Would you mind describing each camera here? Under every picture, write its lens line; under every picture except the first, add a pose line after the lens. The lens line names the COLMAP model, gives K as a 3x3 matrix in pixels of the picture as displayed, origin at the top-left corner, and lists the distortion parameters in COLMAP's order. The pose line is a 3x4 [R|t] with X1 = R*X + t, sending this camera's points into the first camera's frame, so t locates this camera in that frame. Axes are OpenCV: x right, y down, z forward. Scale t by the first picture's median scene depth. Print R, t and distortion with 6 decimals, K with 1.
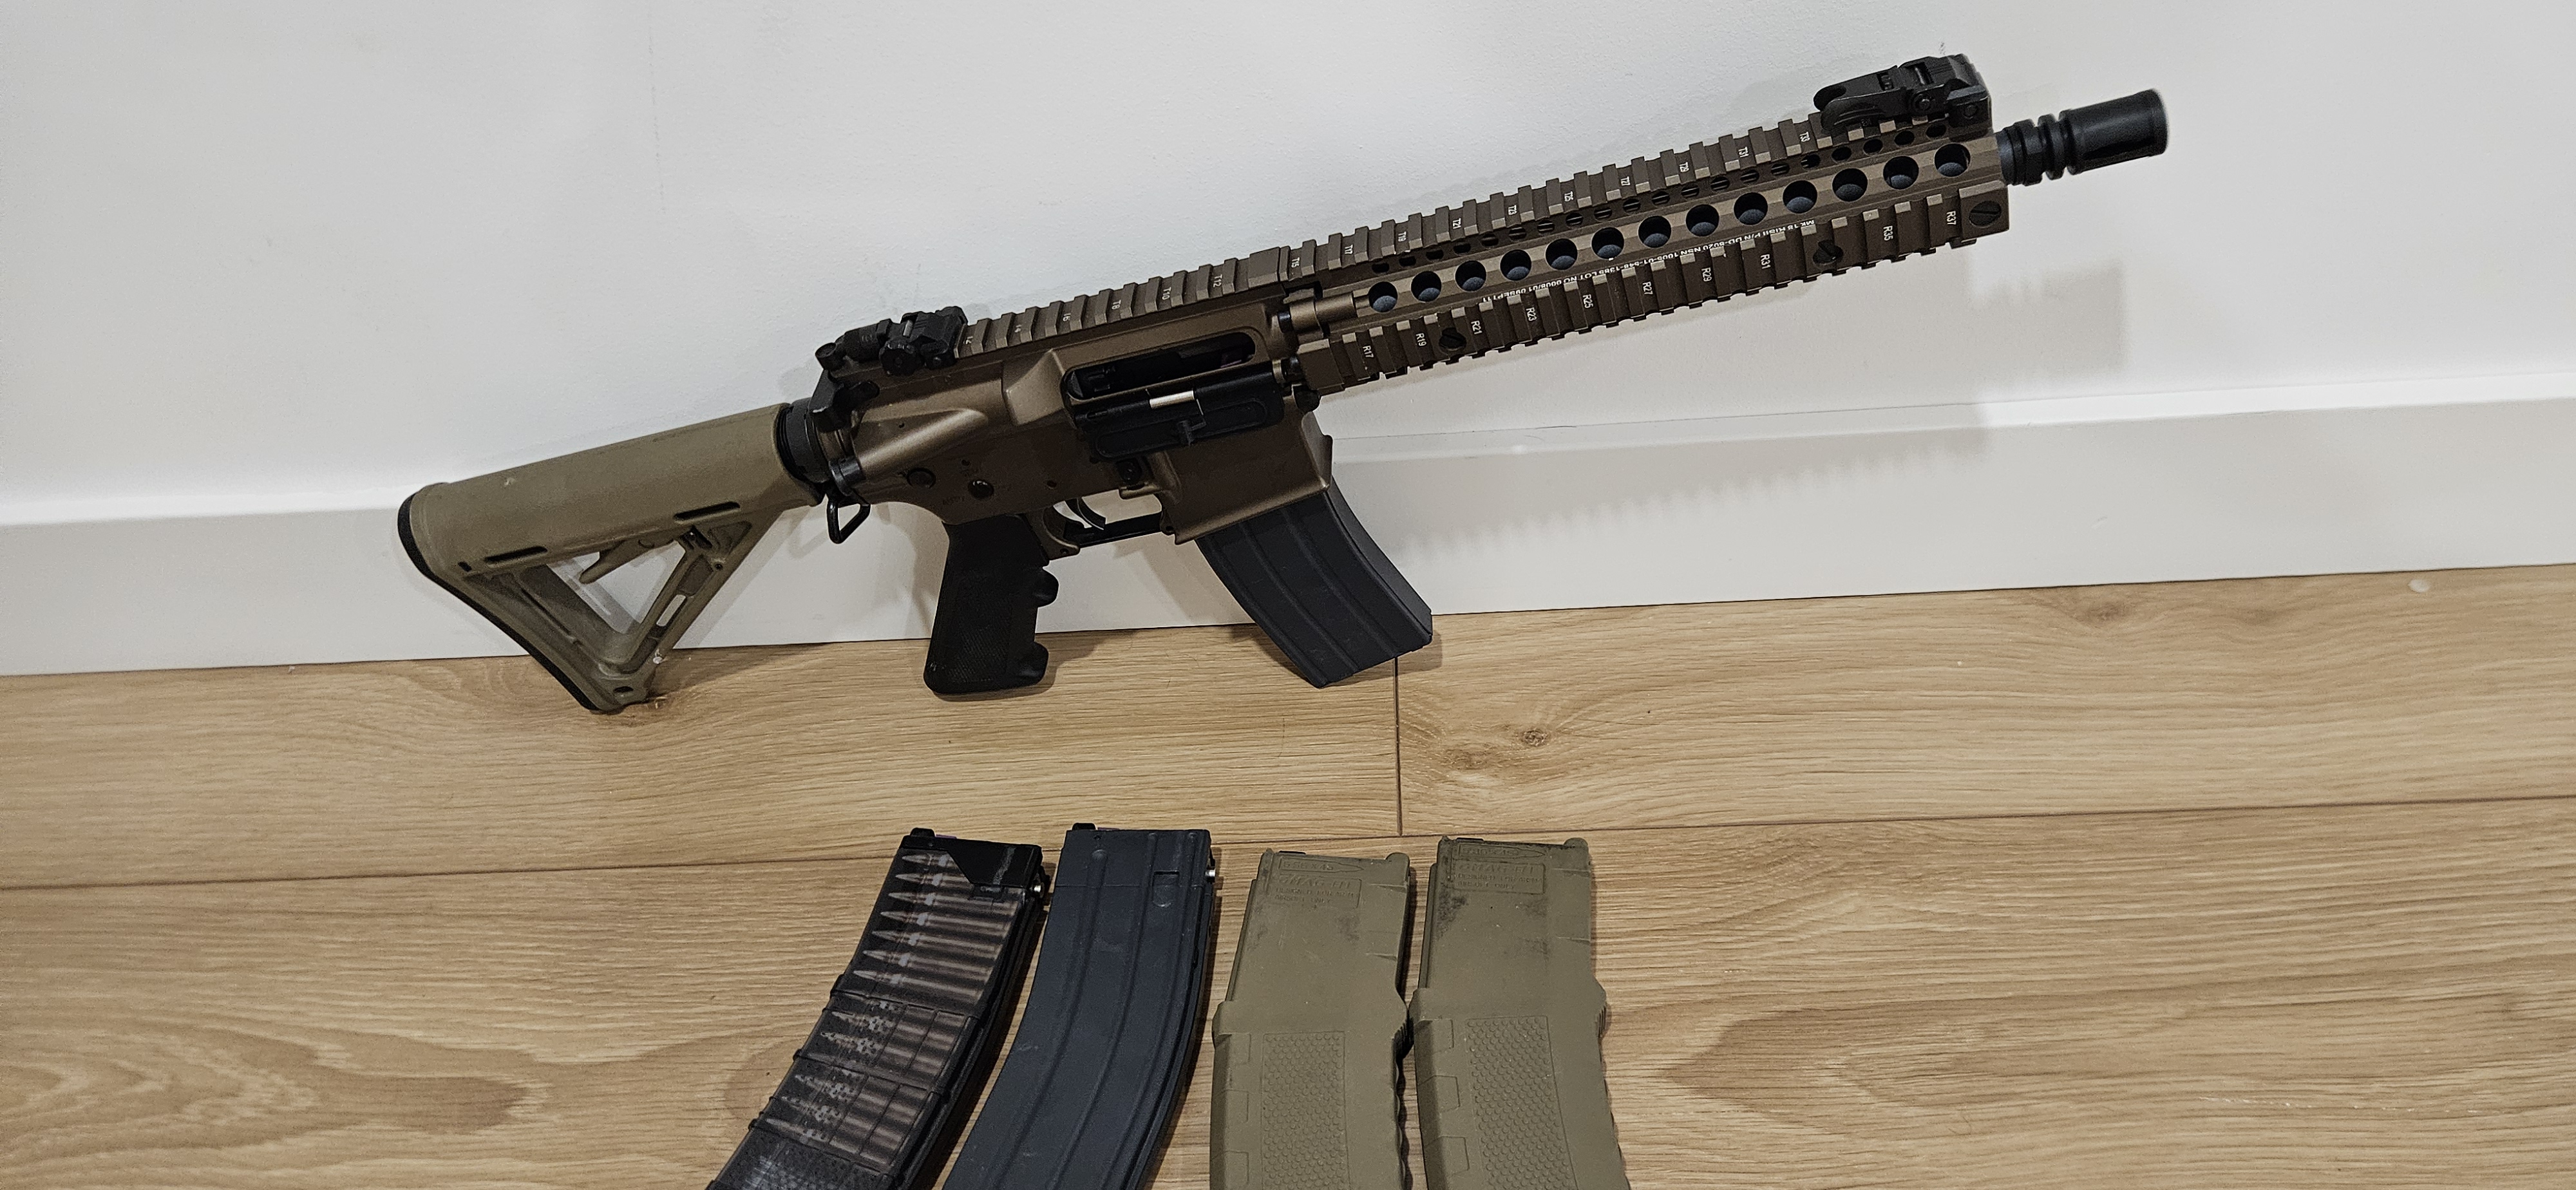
lens RADIAL K [[1806.9, 0, 1270.8], [0, 1806.9, 580.3], [0, 0, 1]] dist [0.060334, -0.062546]
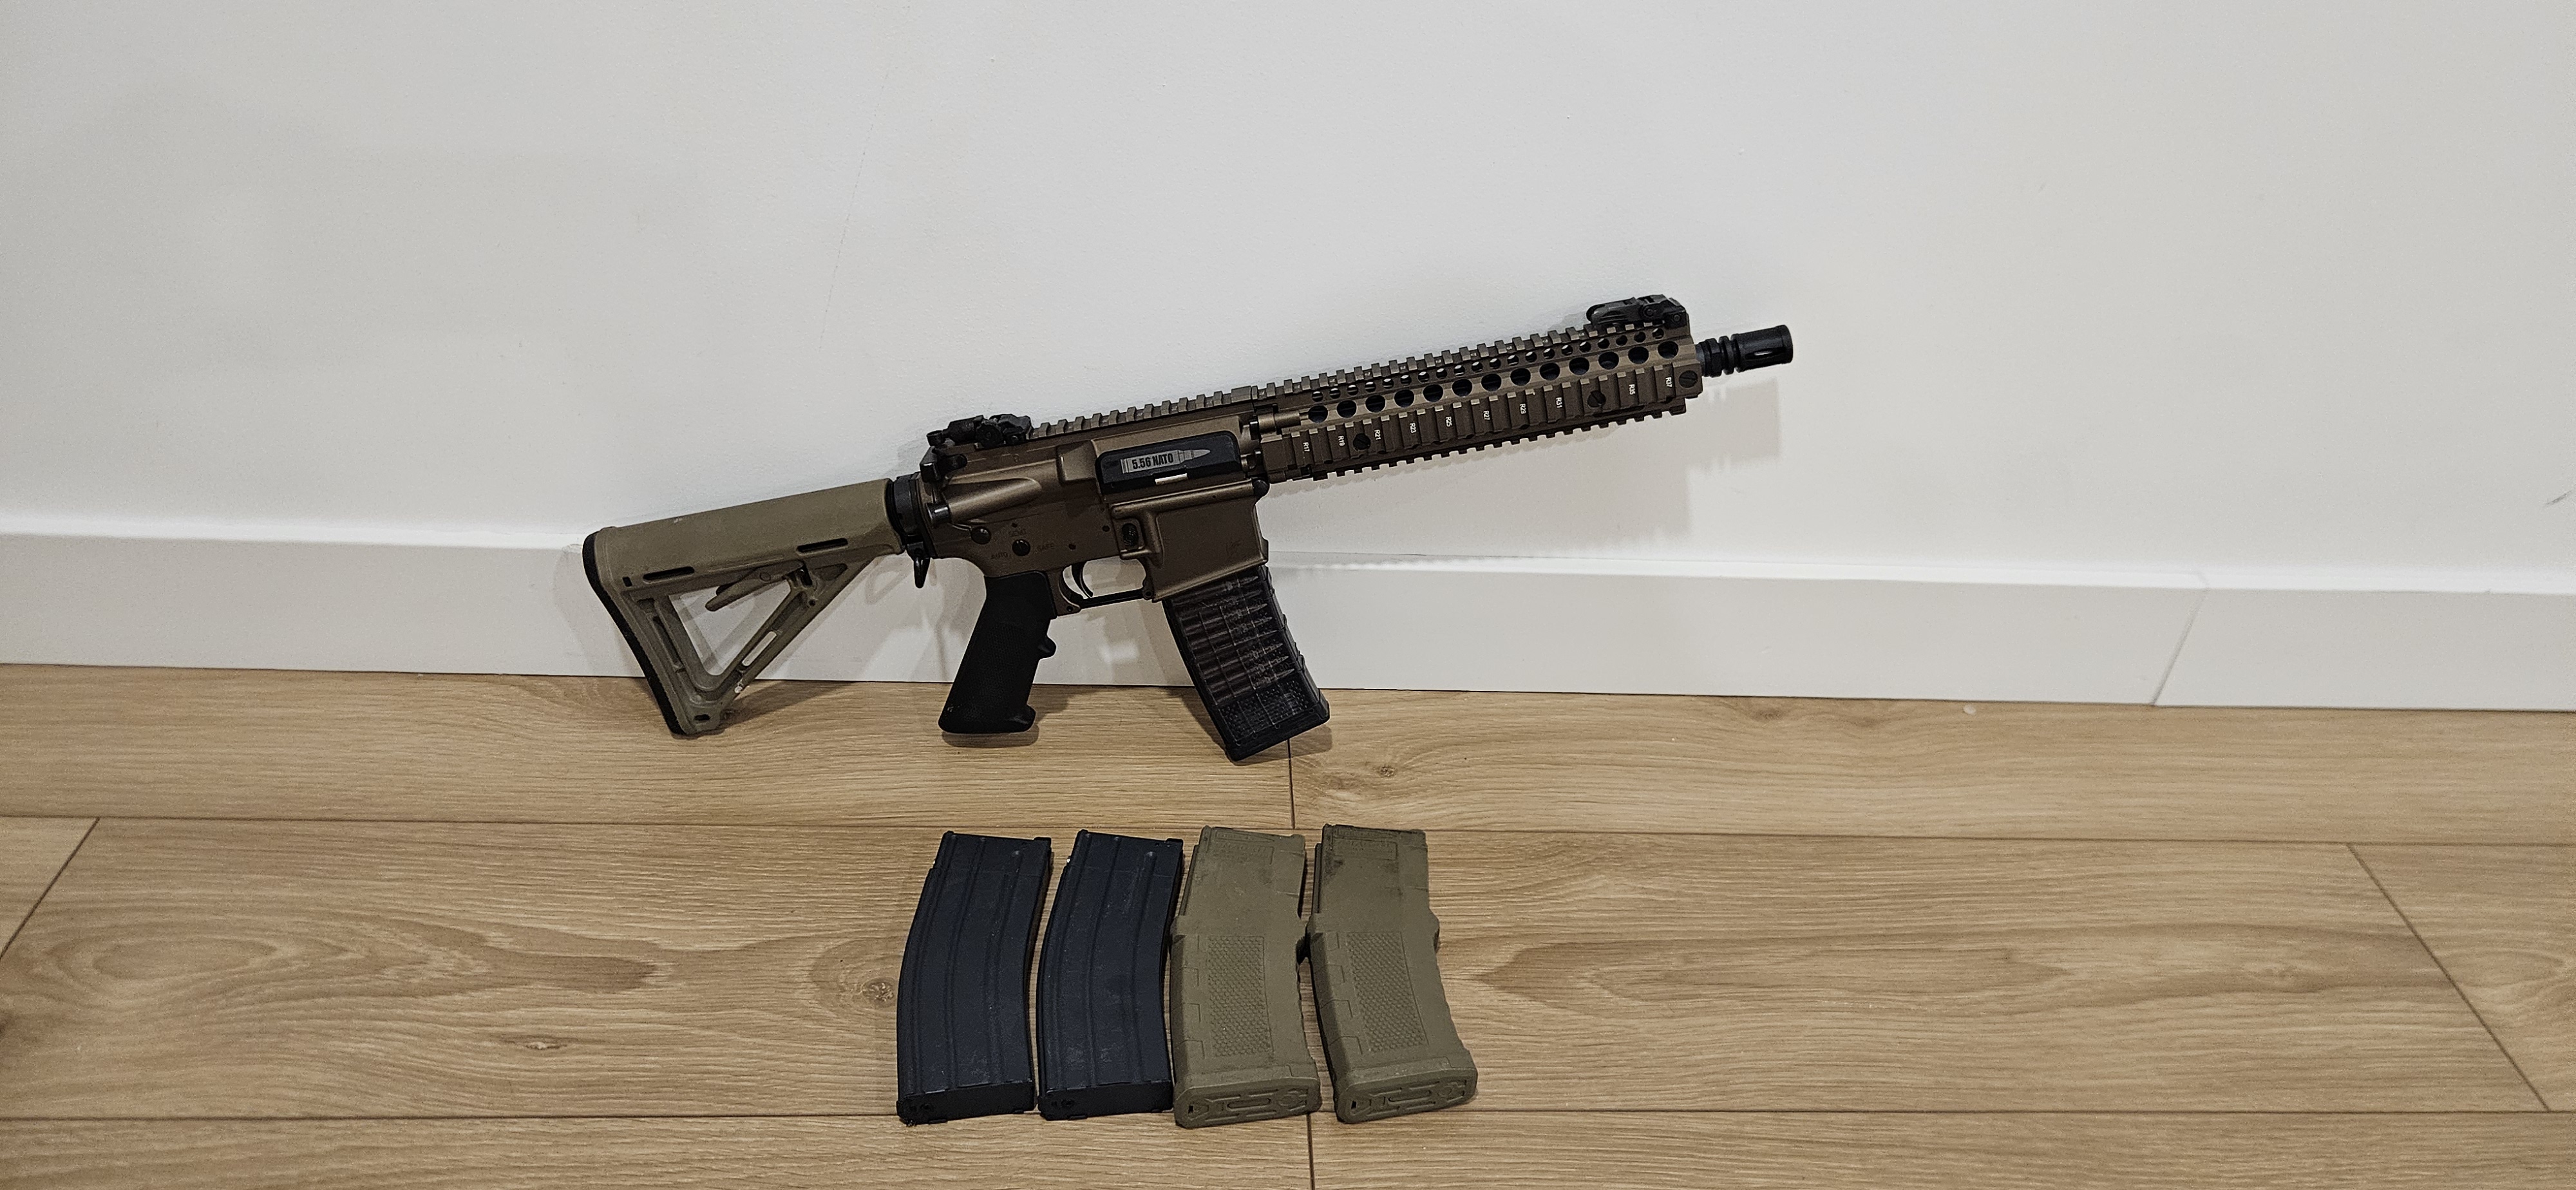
lens RADIAL K [[1811.4, 0, 1288.0], [0, 1811.4, 595.0], [0, 0, 1]] dist [0.064042, -0.069688]
pose [[0.985655, 0.075385, 0.150999, -0.164901], [-0.054892, 0.989248, -0.135558, 0.158372], [-0.159595, 0.125325, 0.979195, -0.416384]]
